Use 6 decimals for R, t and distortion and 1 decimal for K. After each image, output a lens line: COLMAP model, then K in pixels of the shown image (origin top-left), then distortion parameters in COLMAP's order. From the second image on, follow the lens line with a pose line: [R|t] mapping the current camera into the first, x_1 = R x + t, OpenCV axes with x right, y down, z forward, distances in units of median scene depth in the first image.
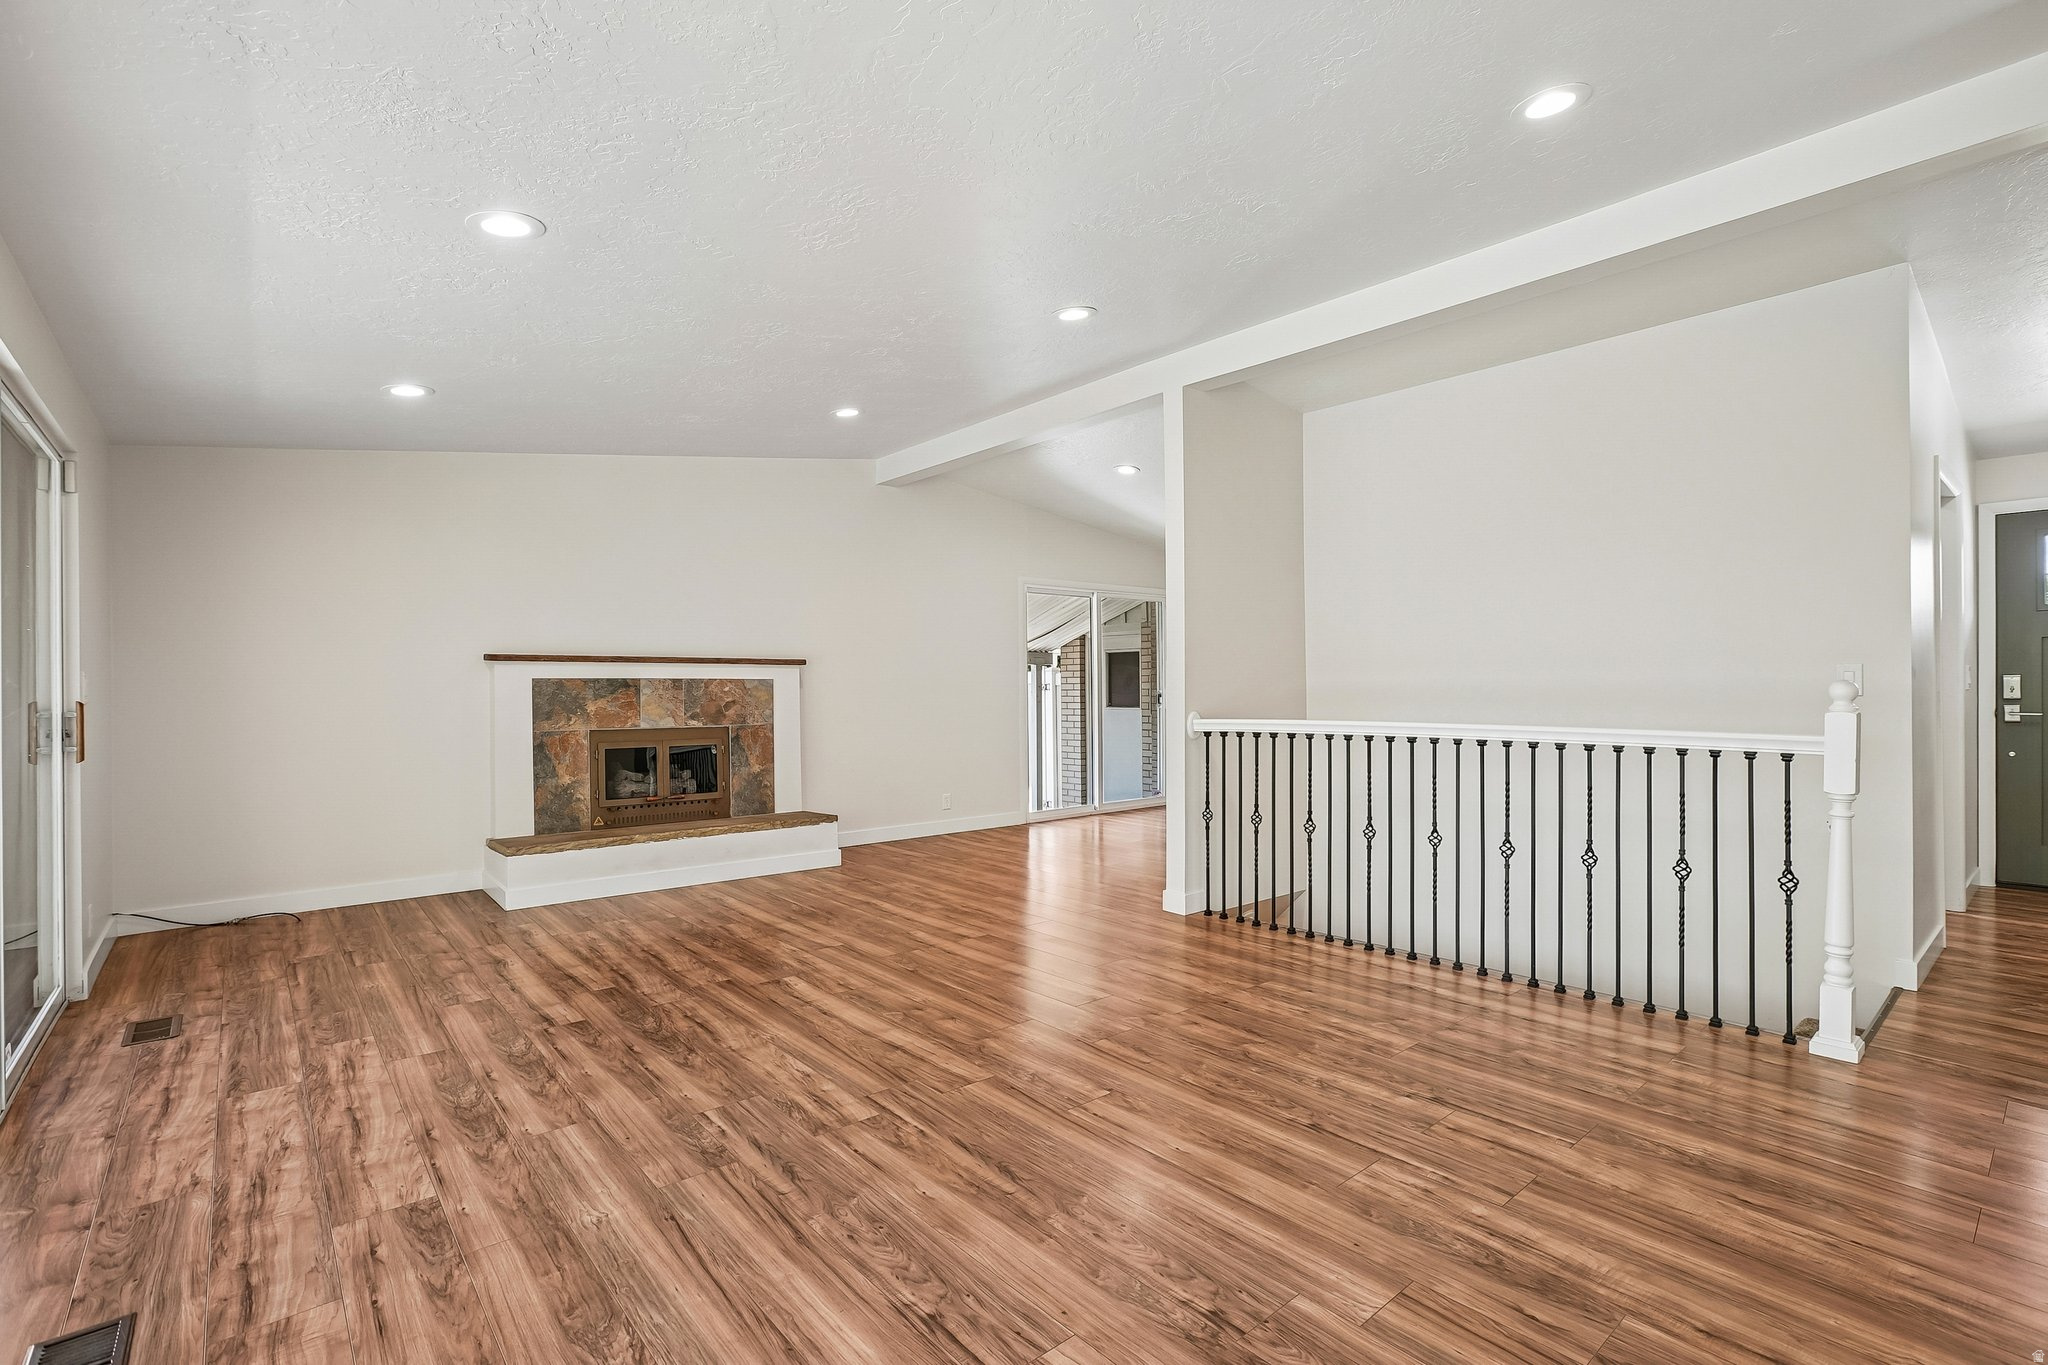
lens RADIAL K [[943.2, 0, 1034.6], [0, 943.2, 685.1], [0, 0, 1]] dist [-0.029164, 0.006098]
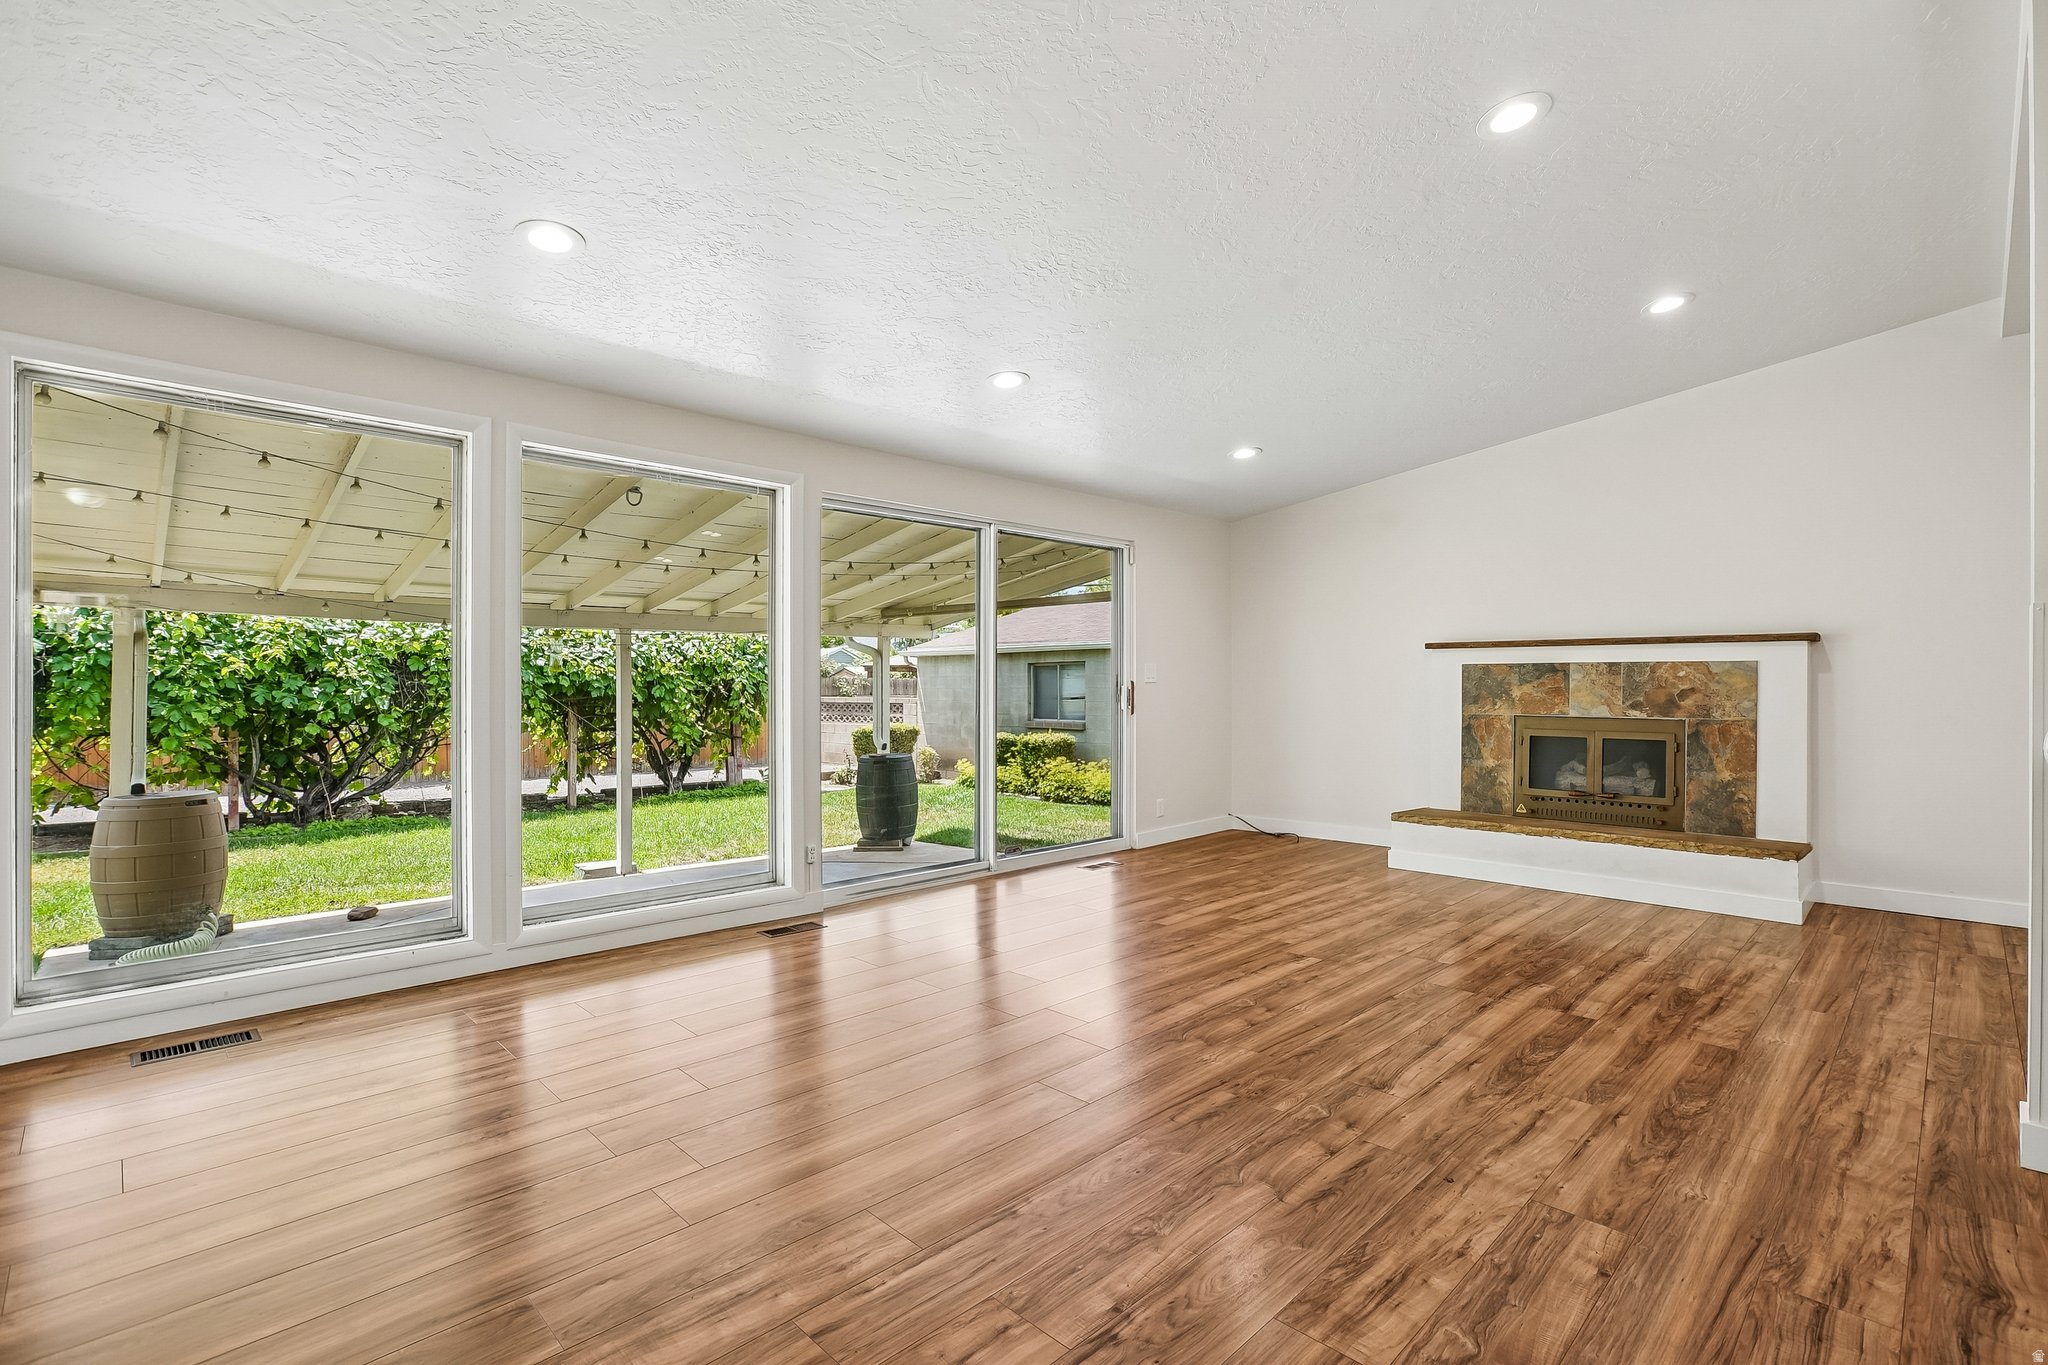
lens RADIAL K [[943.2, 0, 1045.8], [0, 943.2, 678.5], [0, 0, 1]] dist [-0.029164, 0.006098]
pose [[0.080695, -0.000605, -0.996739, 0.673007], [0.003002, 0.999995, -0.000364, 0.010716], [0.996734, -0.002963, 0.080696, 0.595135]]
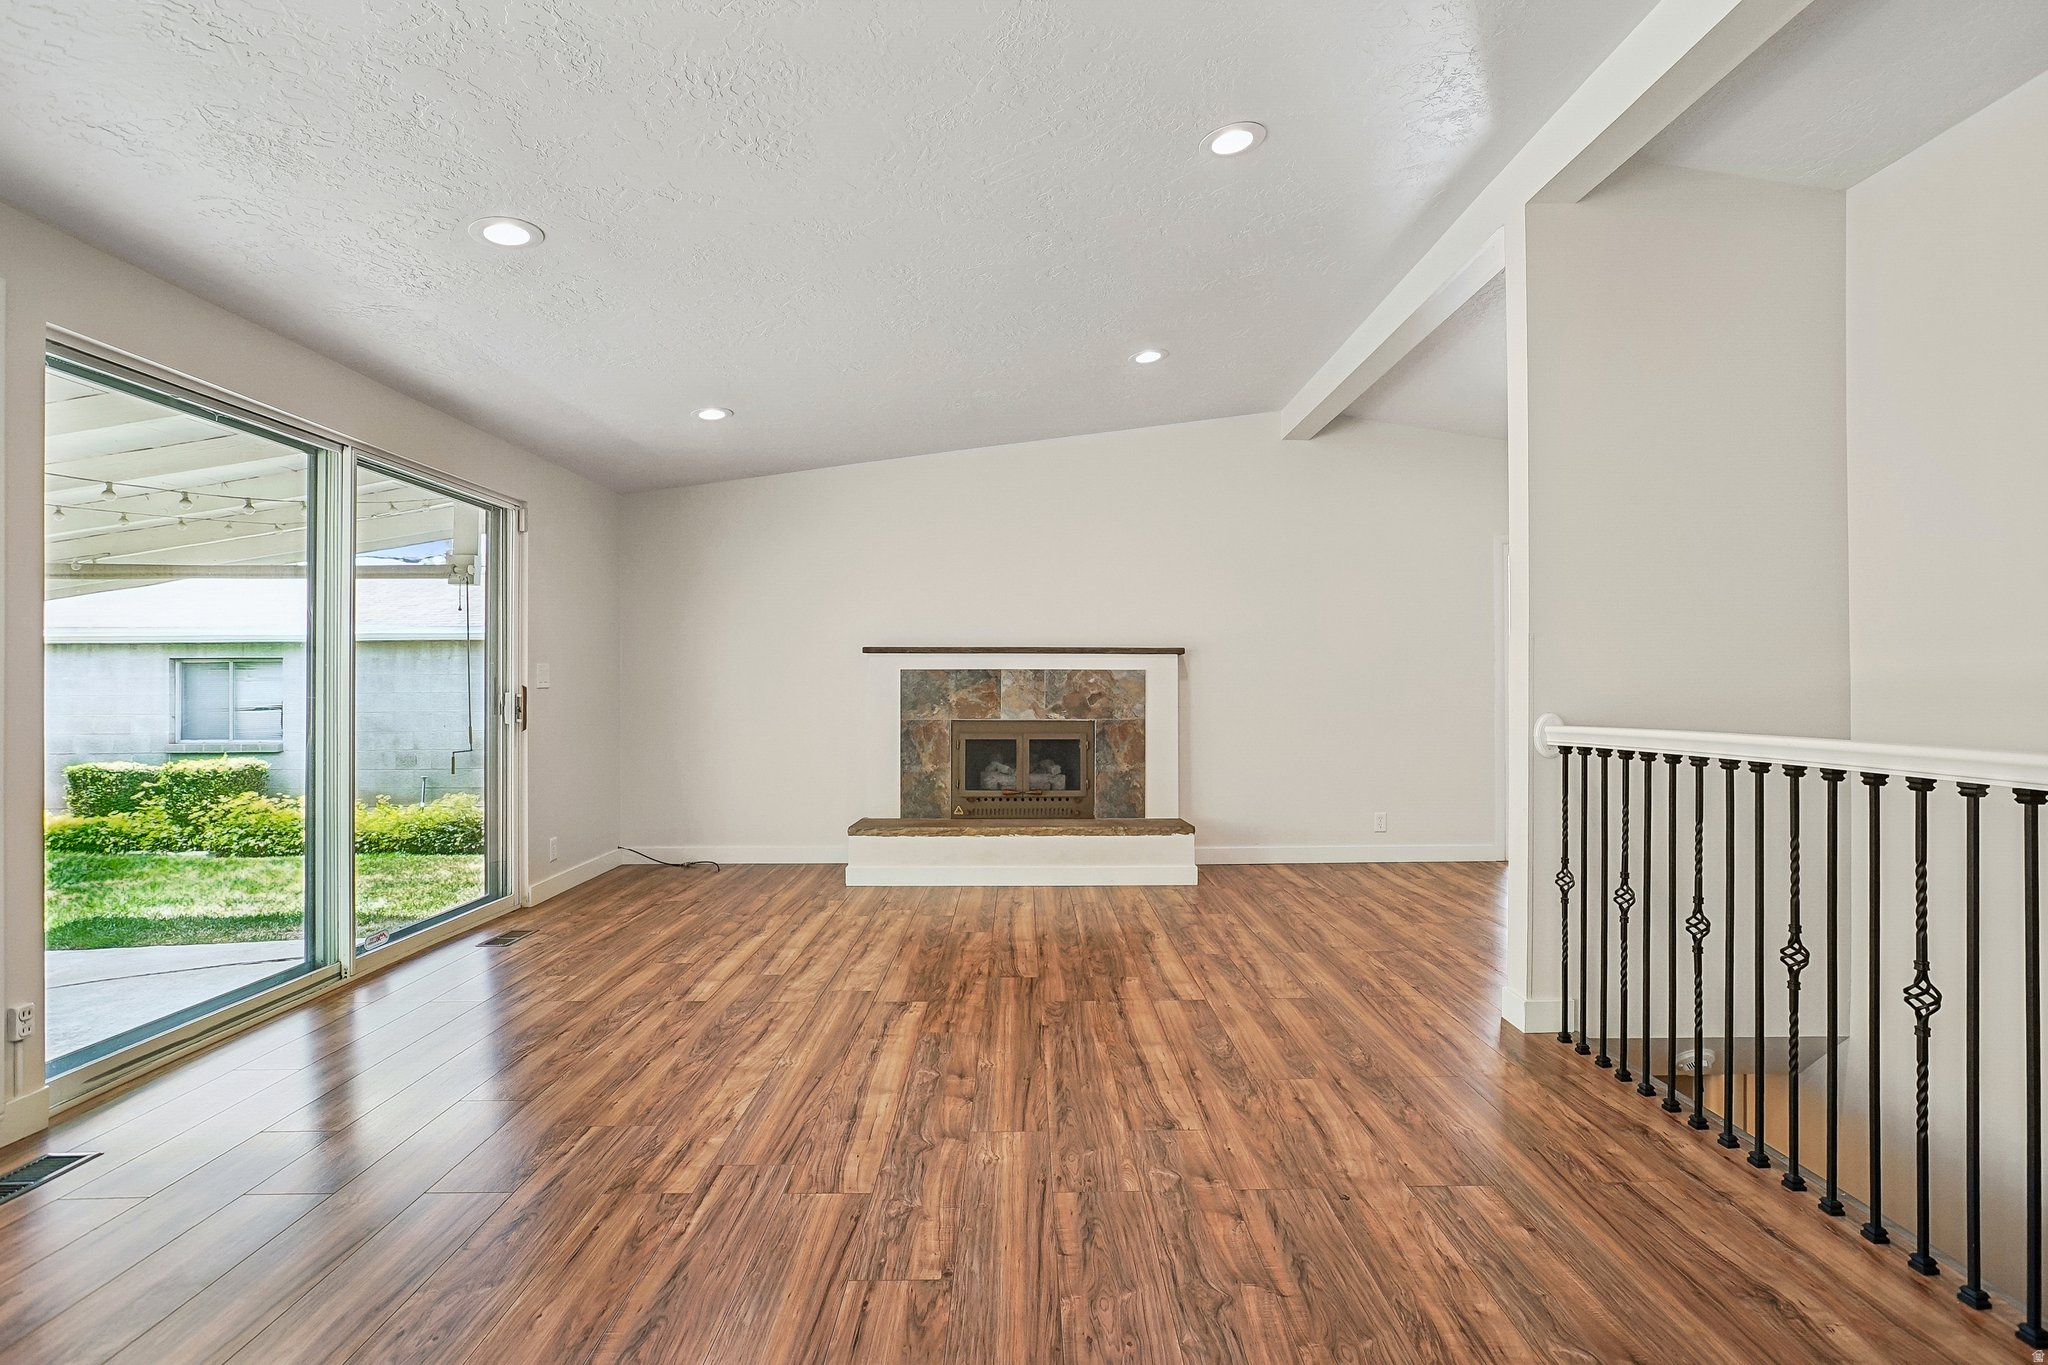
lens RADIAL K [[960.0, 0, 1038.7], [0, 960.0, 686.4], [0, 0, 1]] dist [-0.035582, 0.005823]
pose [[0.771161, 0.003675, -0.636629, 0.372303], [-0.001685, 0.999992, 0.003732, 0.010399], [0.636638, -0.001805, 0.771161, 0.356173]]
